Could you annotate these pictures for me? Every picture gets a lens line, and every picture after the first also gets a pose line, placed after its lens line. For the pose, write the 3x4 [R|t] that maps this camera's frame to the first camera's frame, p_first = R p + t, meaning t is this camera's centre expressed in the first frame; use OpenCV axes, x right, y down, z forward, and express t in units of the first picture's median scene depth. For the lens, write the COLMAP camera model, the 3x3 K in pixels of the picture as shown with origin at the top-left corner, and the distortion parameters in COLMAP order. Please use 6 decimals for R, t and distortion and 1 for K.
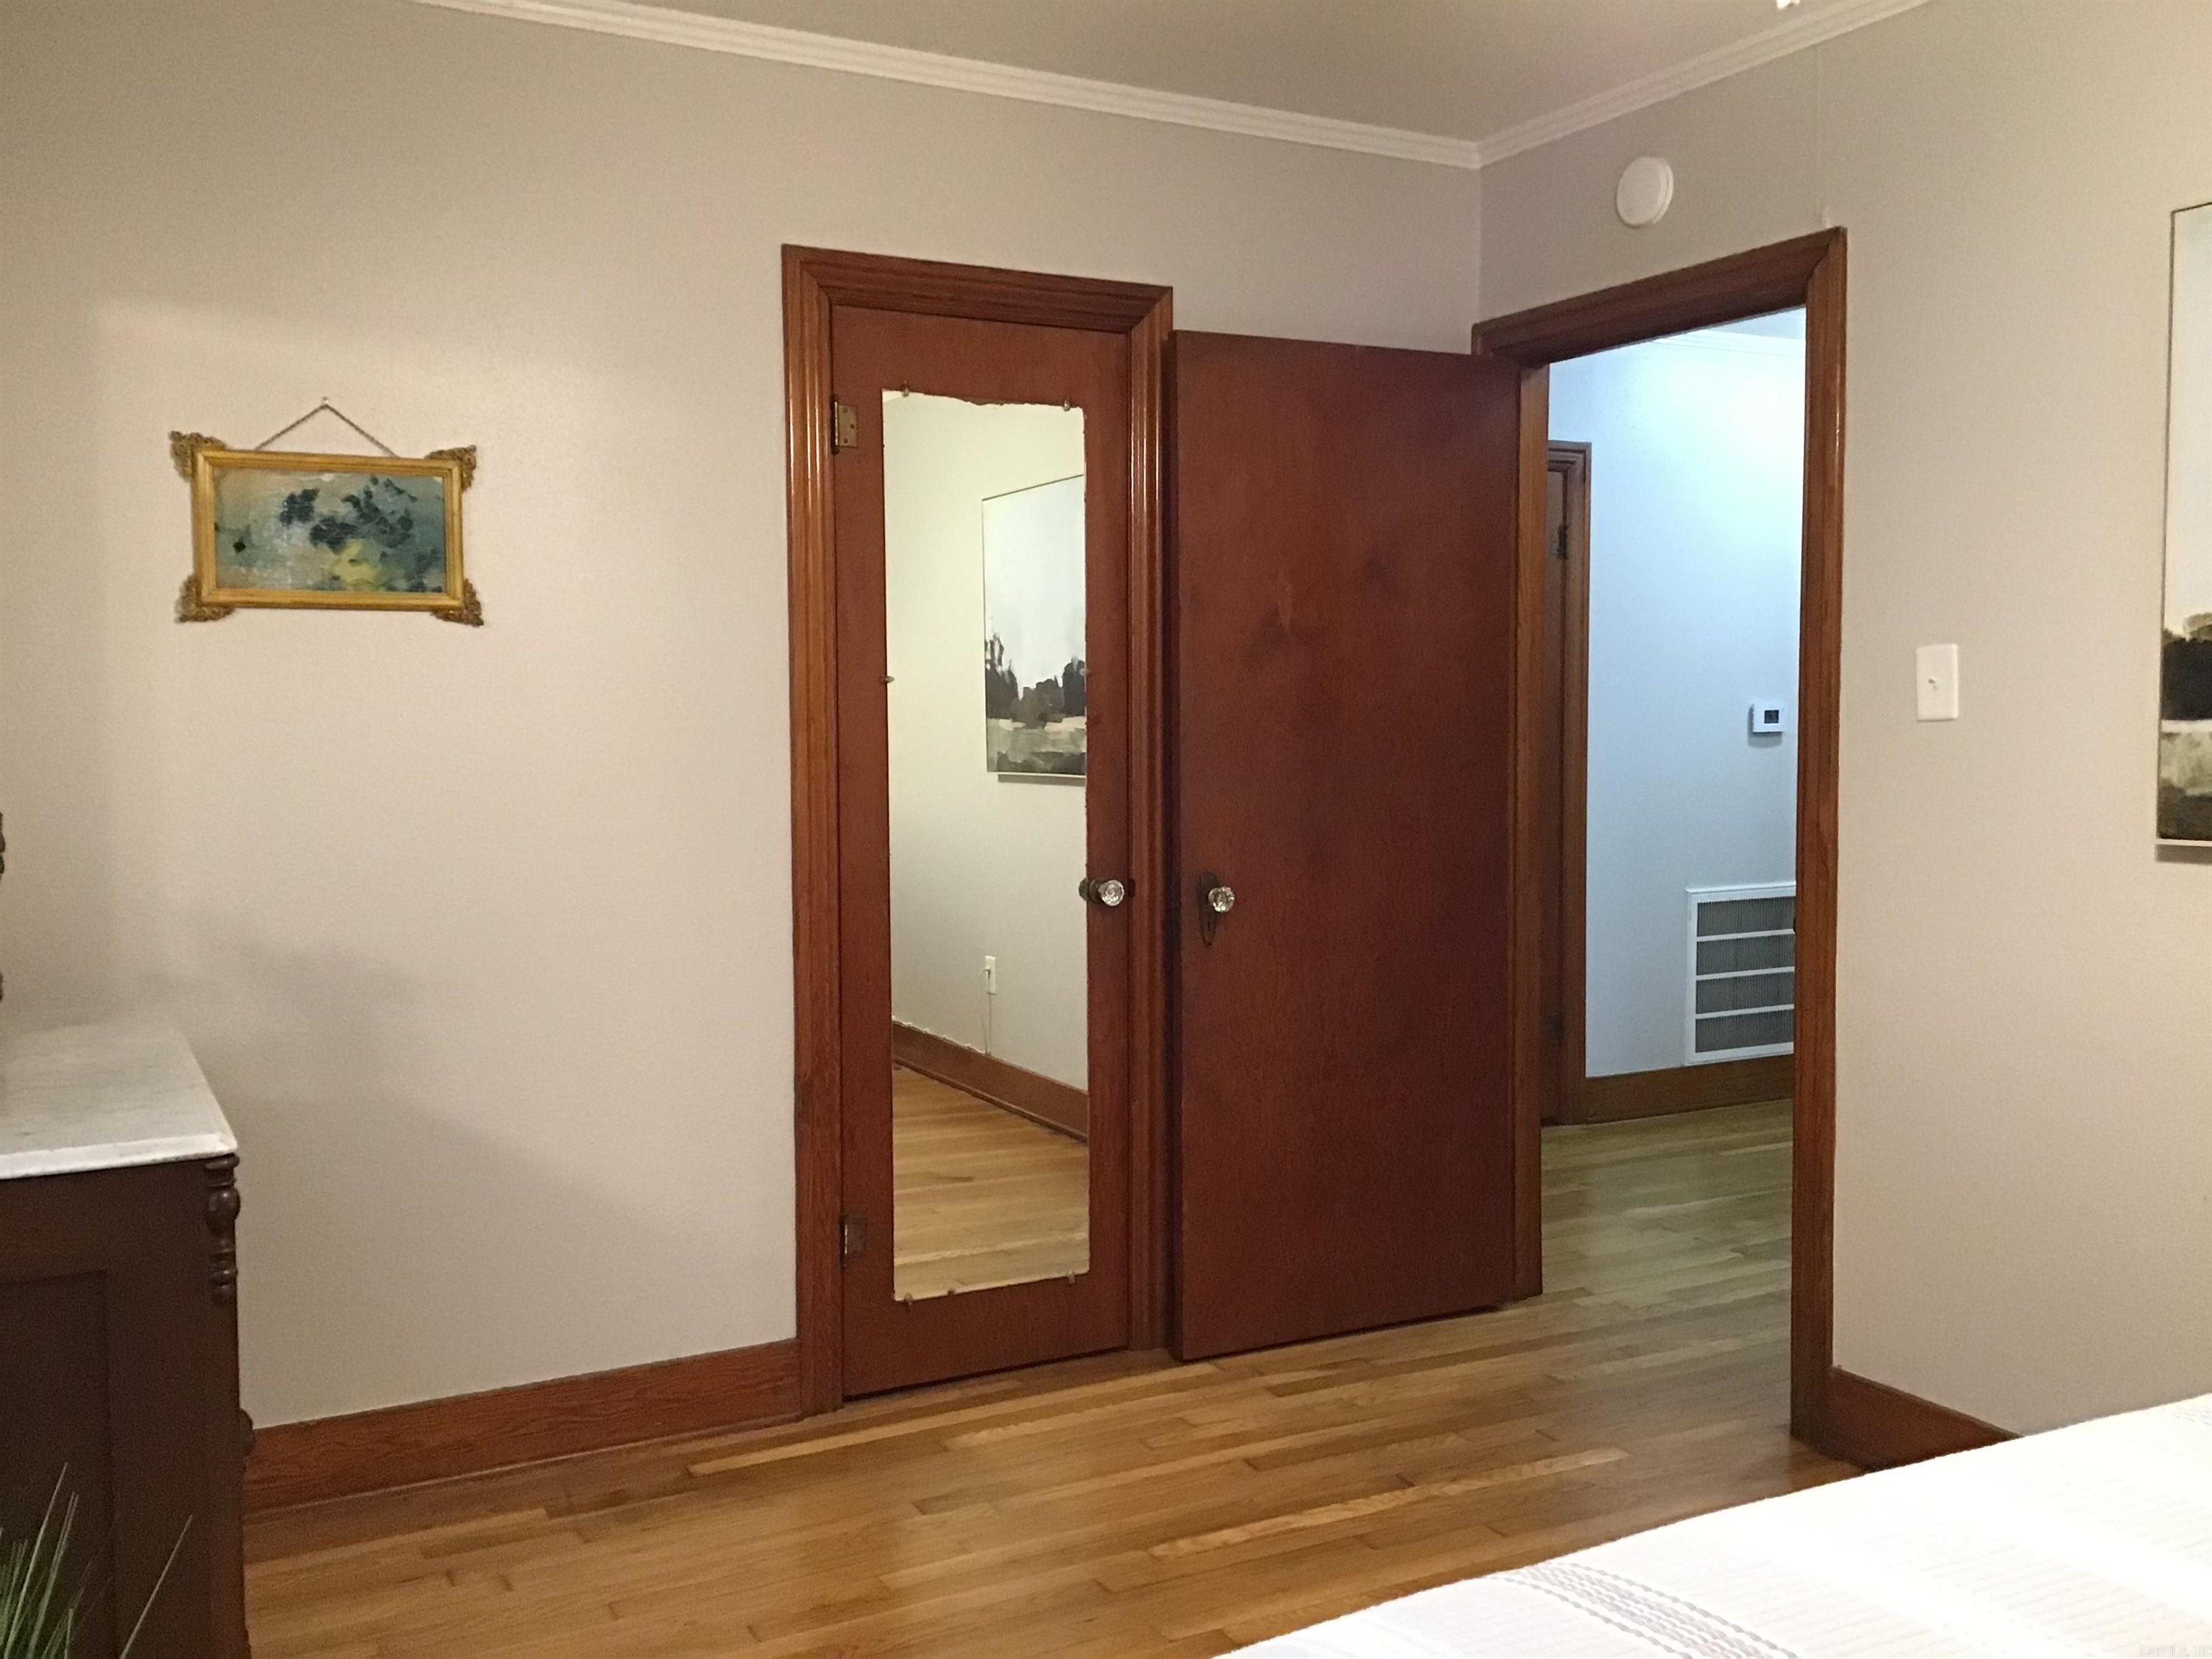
lens RADIAL K [[1996.7, 0, 1111.7], [0, 1996.7, 814.7], [0, 0, 1]] dist [0.113063, -0.180941]
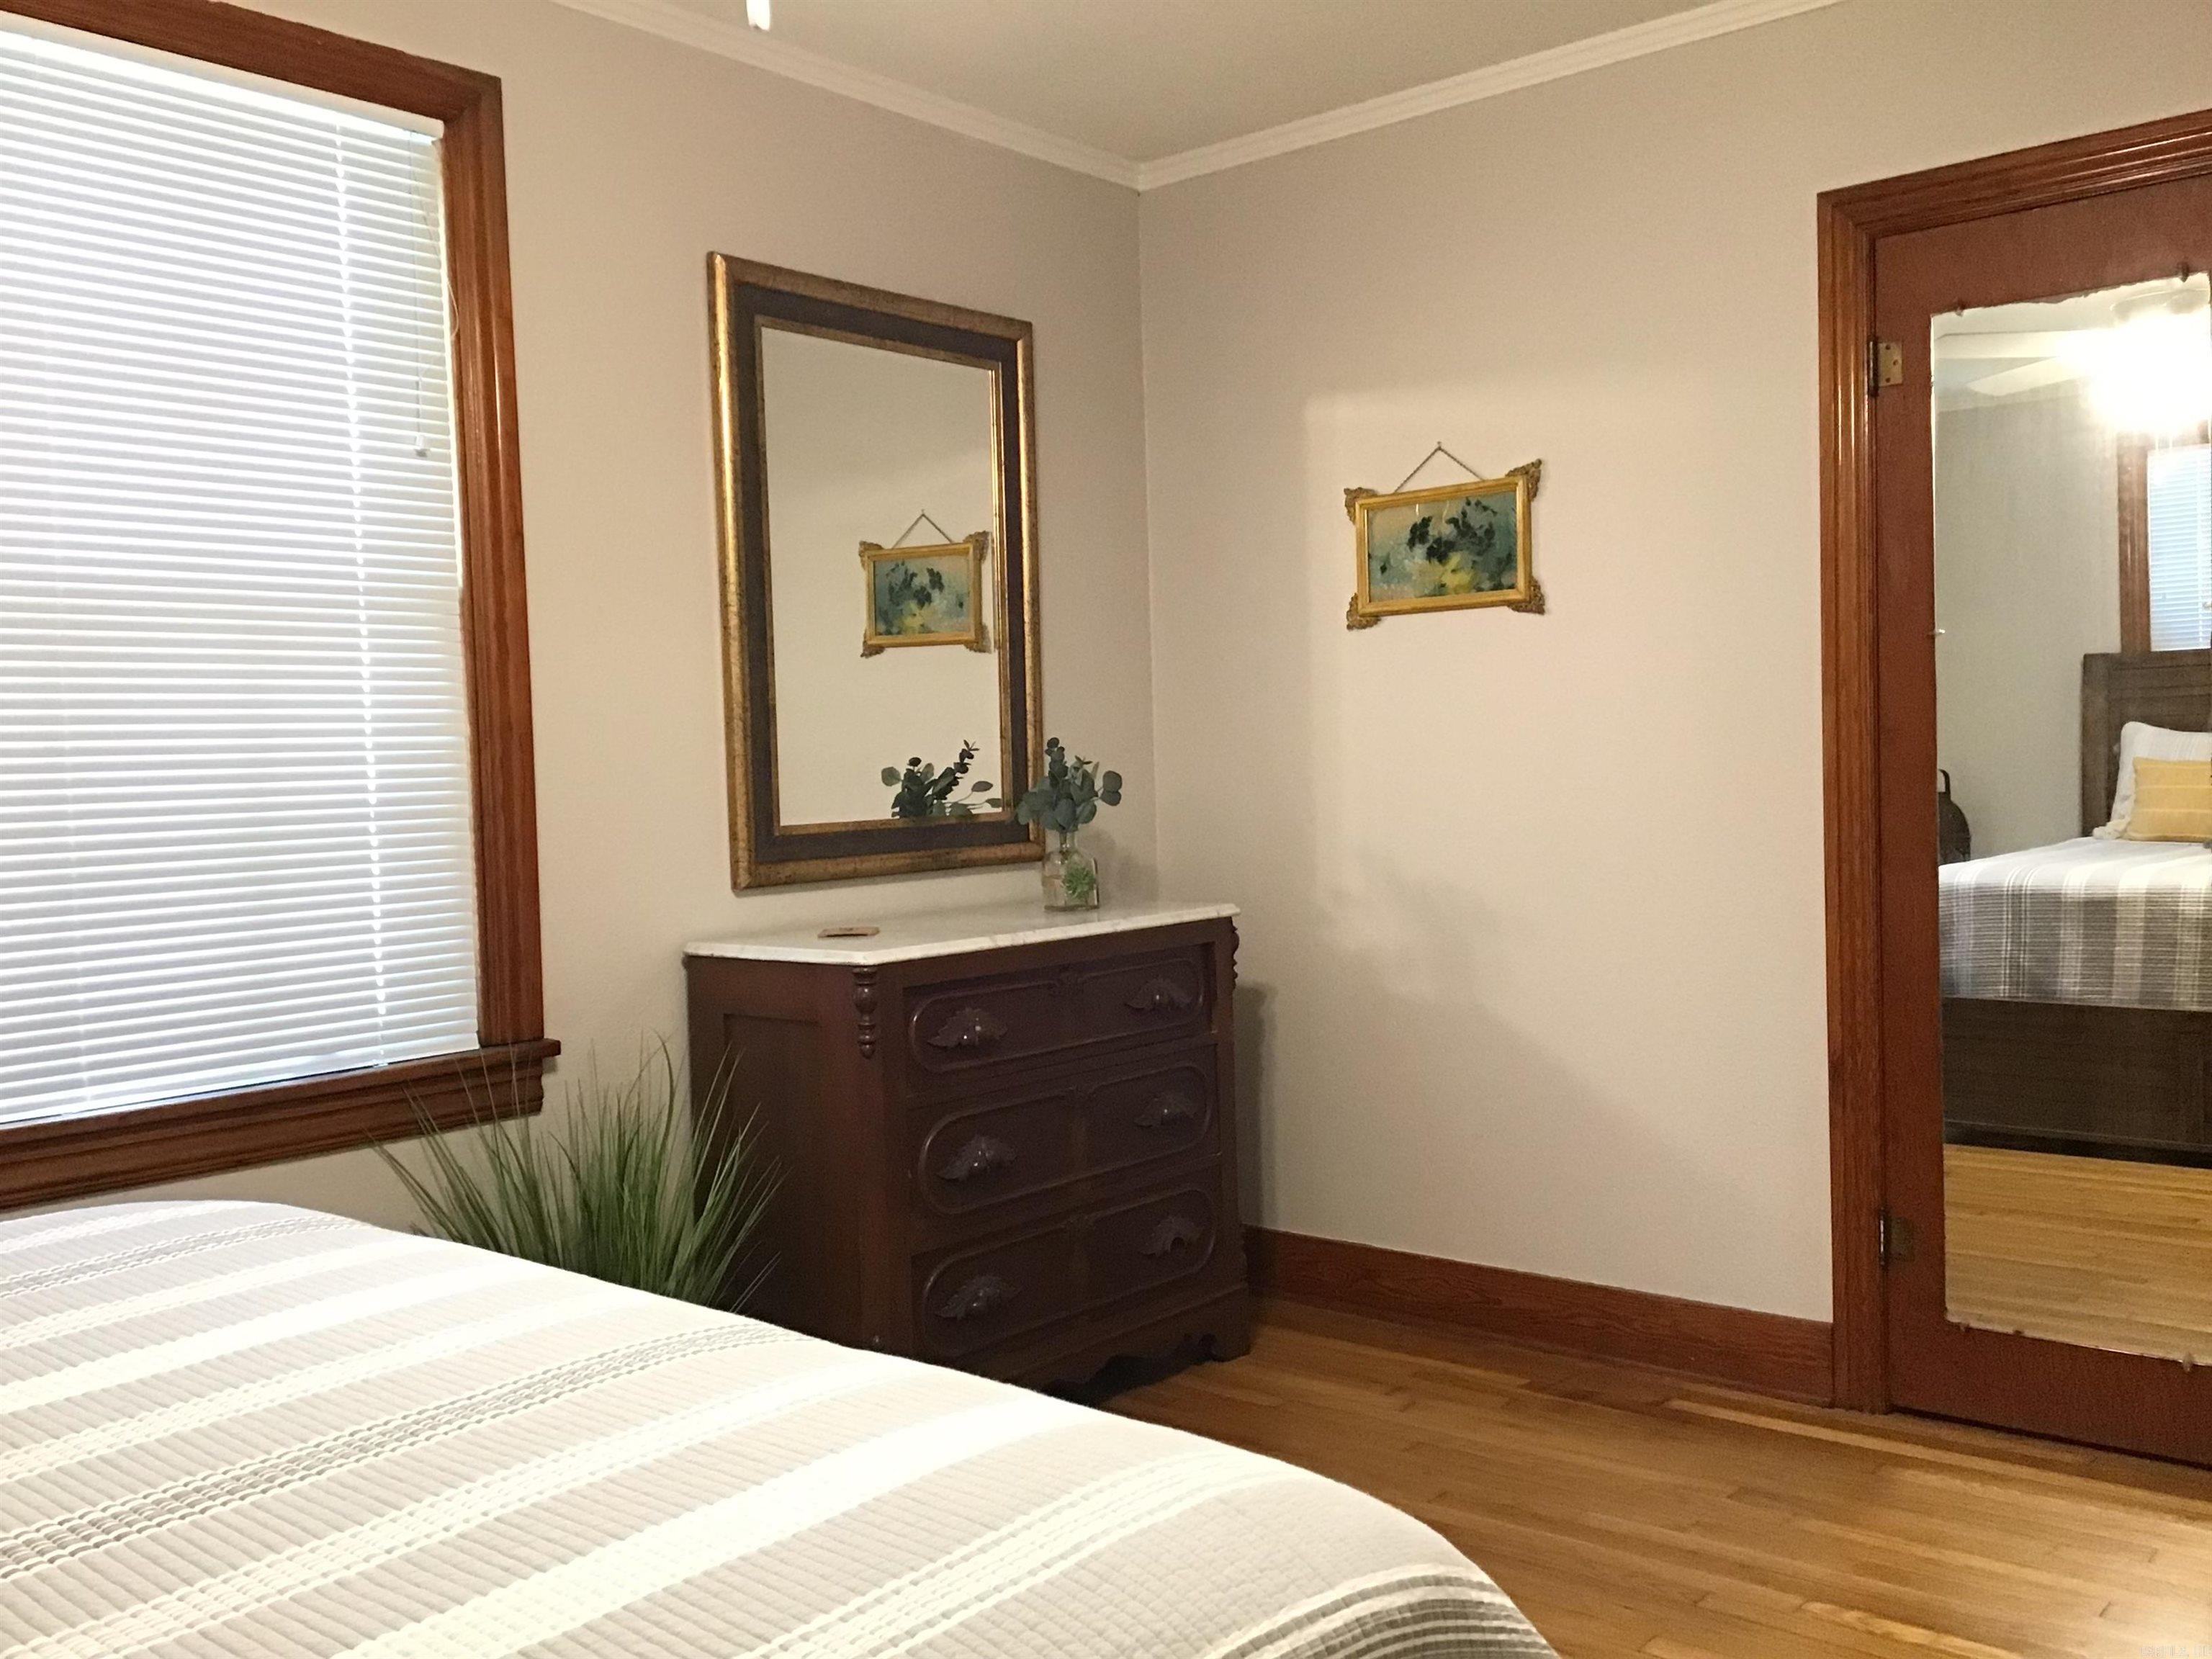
lens RADIAL K [[1996.7, 0, 1111.2], [0, 1996.7, 826.2], [0, 0, 1]] dist [0.113063, -0.180941]
pose [[0.354518, 0.026976, -0.934660, 0.695212], [-0.021146, 0.999559, 0.020828, 0.009611], [0.934810, 0.012381, 0.354932, 0.368410]]
